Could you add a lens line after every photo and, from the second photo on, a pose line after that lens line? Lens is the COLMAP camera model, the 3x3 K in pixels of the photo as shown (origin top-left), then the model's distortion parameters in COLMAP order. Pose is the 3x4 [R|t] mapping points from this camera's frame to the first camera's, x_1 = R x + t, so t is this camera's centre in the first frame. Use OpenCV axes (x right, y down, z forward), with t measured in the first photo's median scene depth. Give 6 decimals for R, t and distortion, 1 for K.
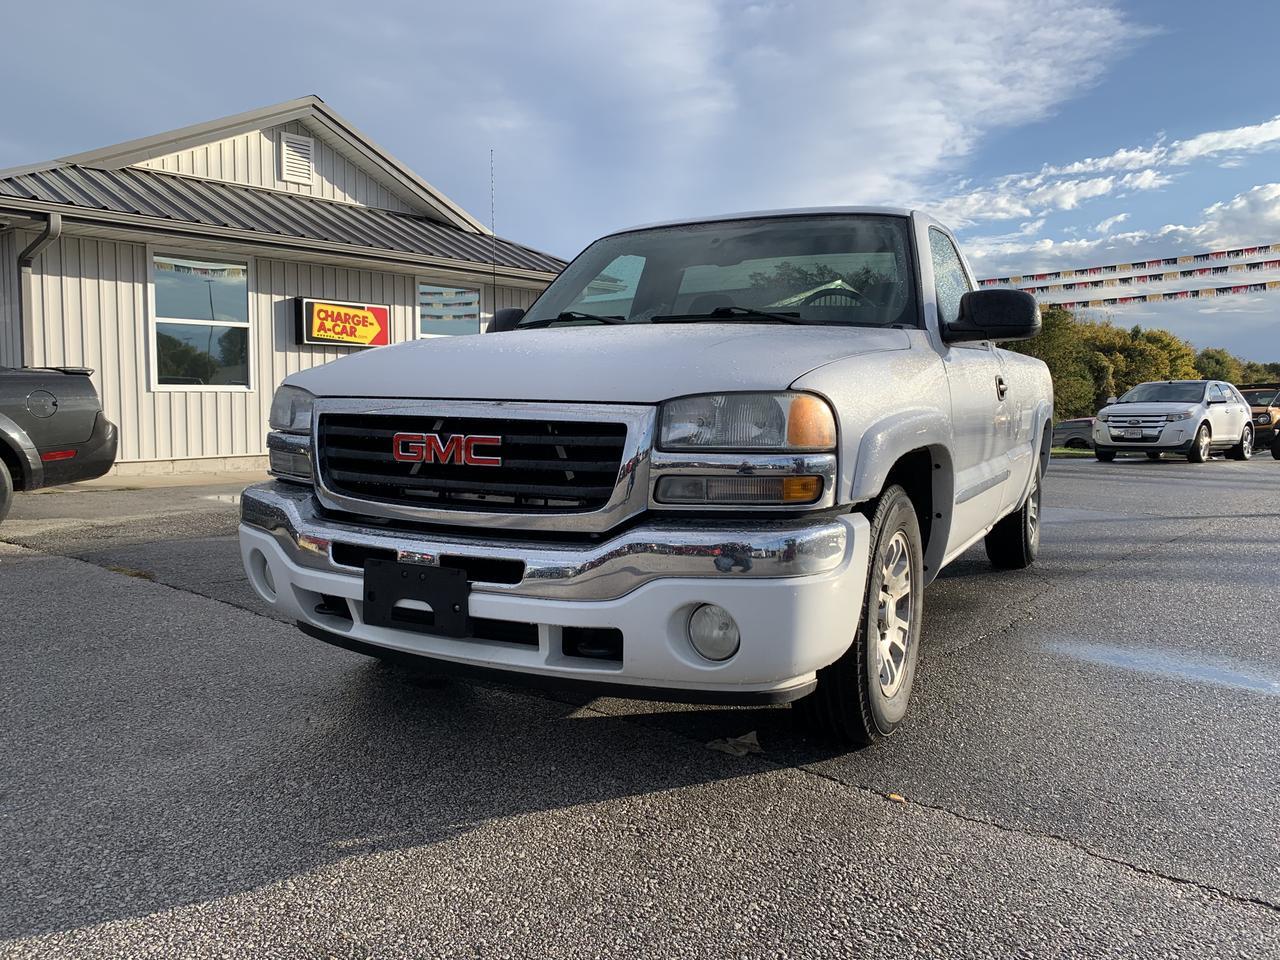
lens RADIAL K [[983.6, 0, 618.1], [0, 983.6, 460.7], [0, 0, 1]] dist [0.022446, -0.022406]
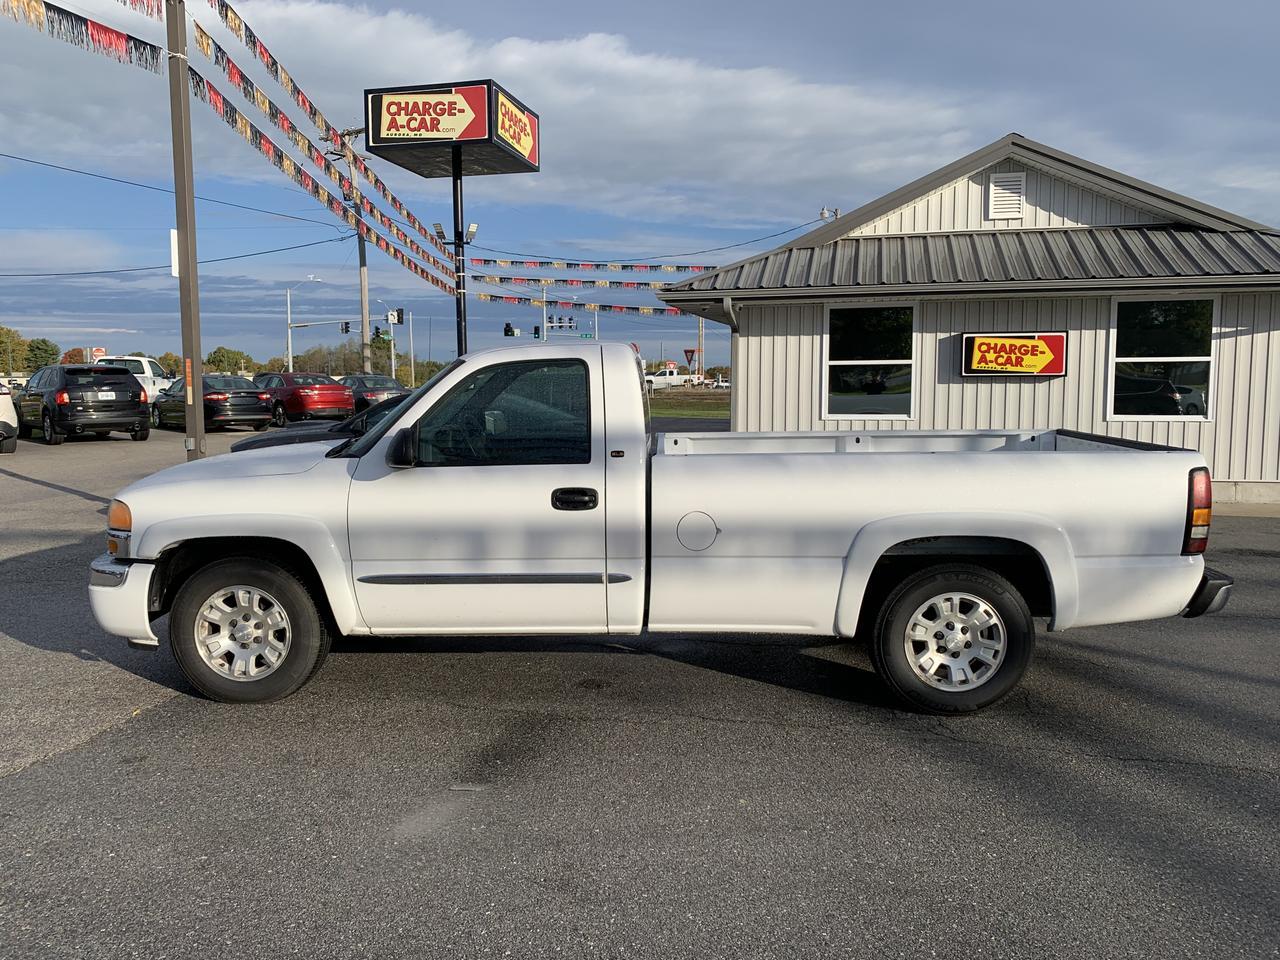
lens RADIAL K [[983.6, 0, 641.7], [0, 983.6, 480.3], [0, 0, 1]] dist [0.022446, -0.022406]
pose [[0.450633, 0.089768, -0.888184, 0.484995], [-0.052354, 0.995876, 0.074090, -0.064745], [0.891173, 0.013113, 0.453475, 0.190746]]
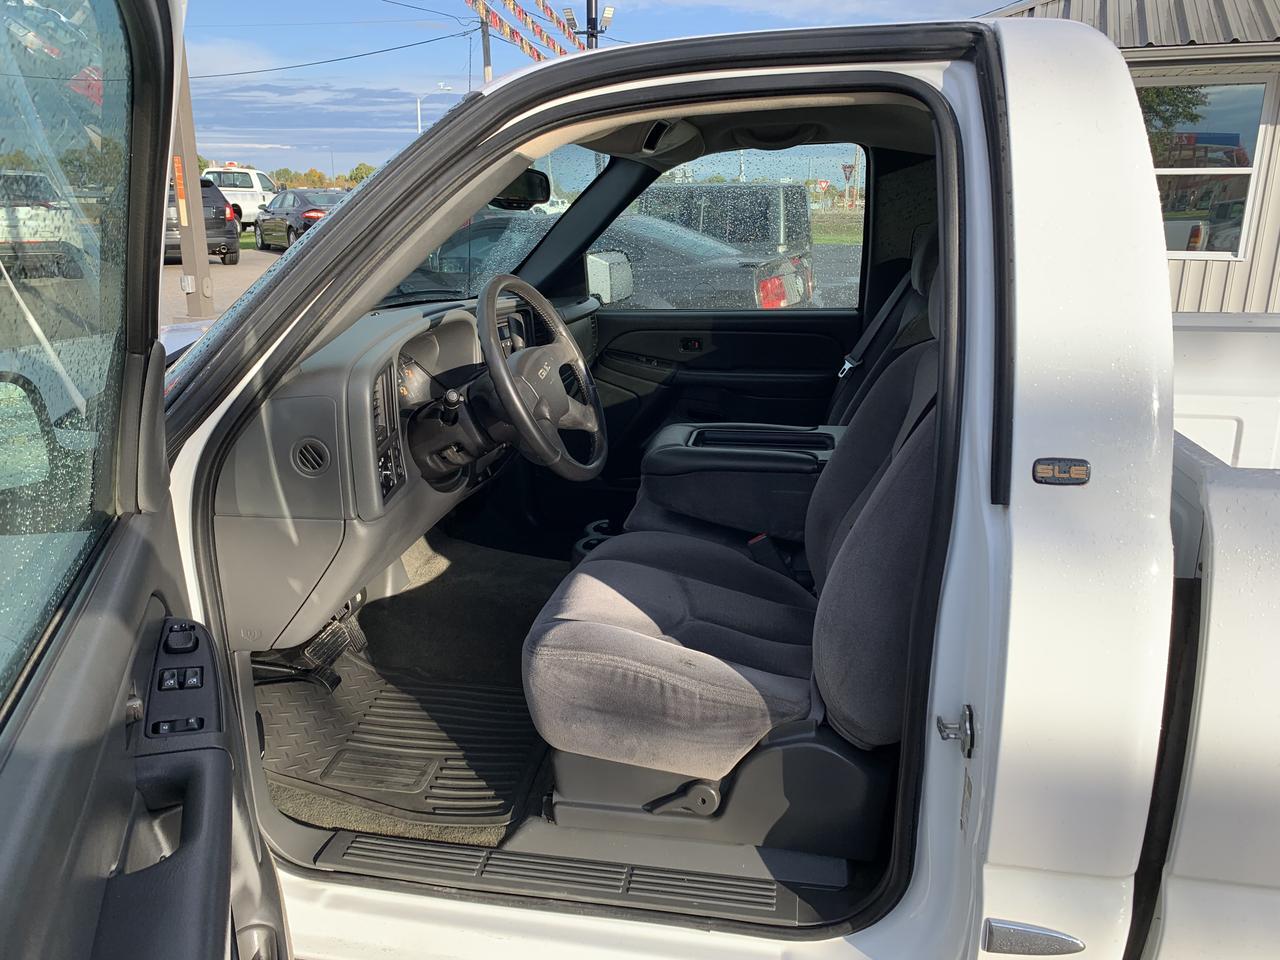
lens RADIAL K [[983.6, 0, 632.9], [0, 983.6, 468.5], [0, 0, 1]] dist [0.022446, -0.022406]
pose [[0.315936, 0.251458, -0.914852, 0.214262], [-0.064300, 0.967697, 0.243778, -0.067037], [0.946599, -0.018193, 0.321899, 0.285082]]
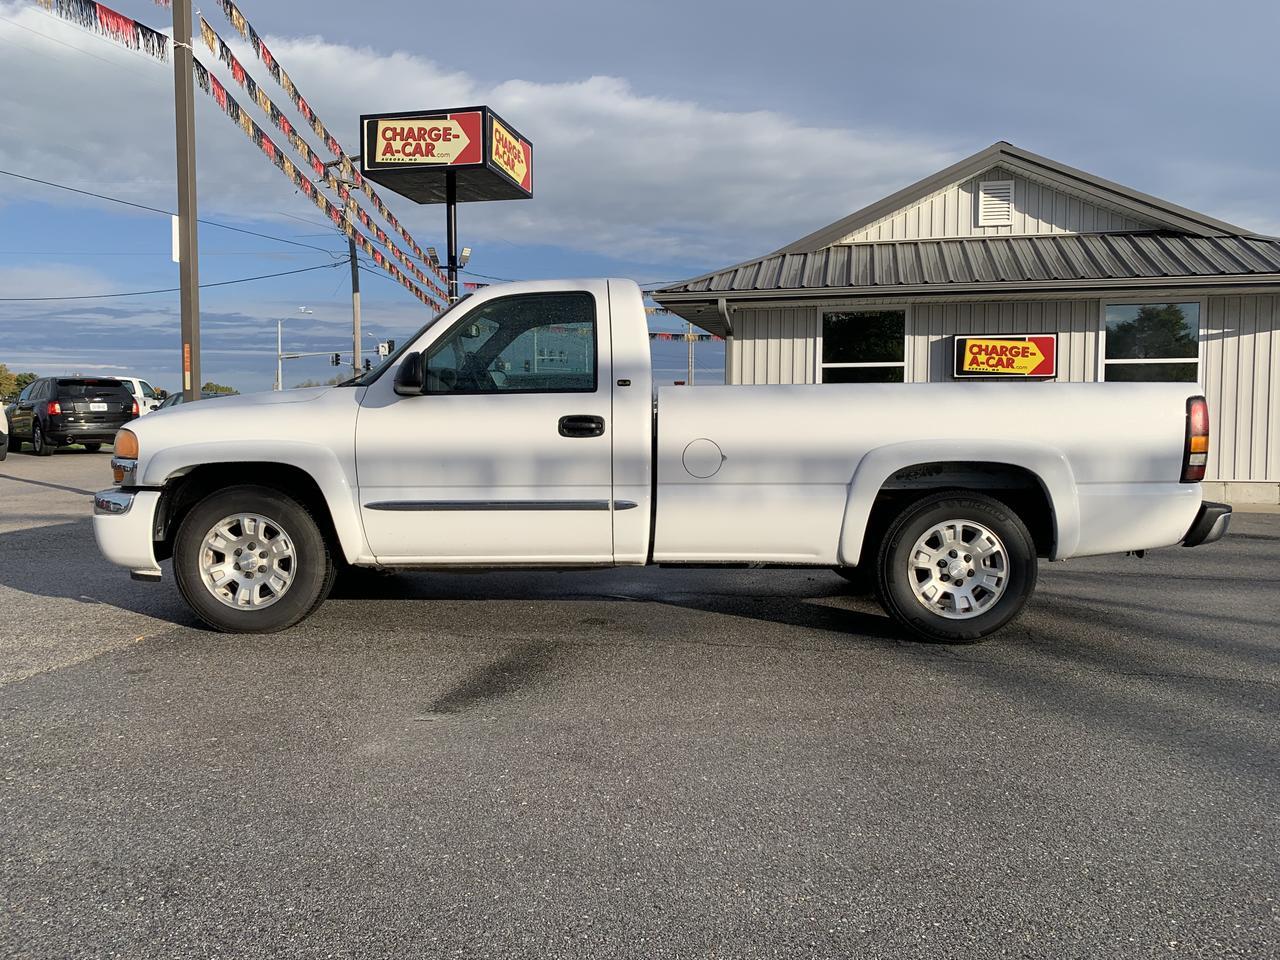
lens RADIAL K [[983.9, 0, 641.4], [0, 983.9, 482.2], [0, 0, 1]] dist [0.023589, -0.022222]
pose [[0.460544, 0.057686, -0.885760, 0.488044], [-0.057230, 0.997740, 0.035223, -0.020725], [0.885790, 0.034470, 0.462805, 0.184167]]
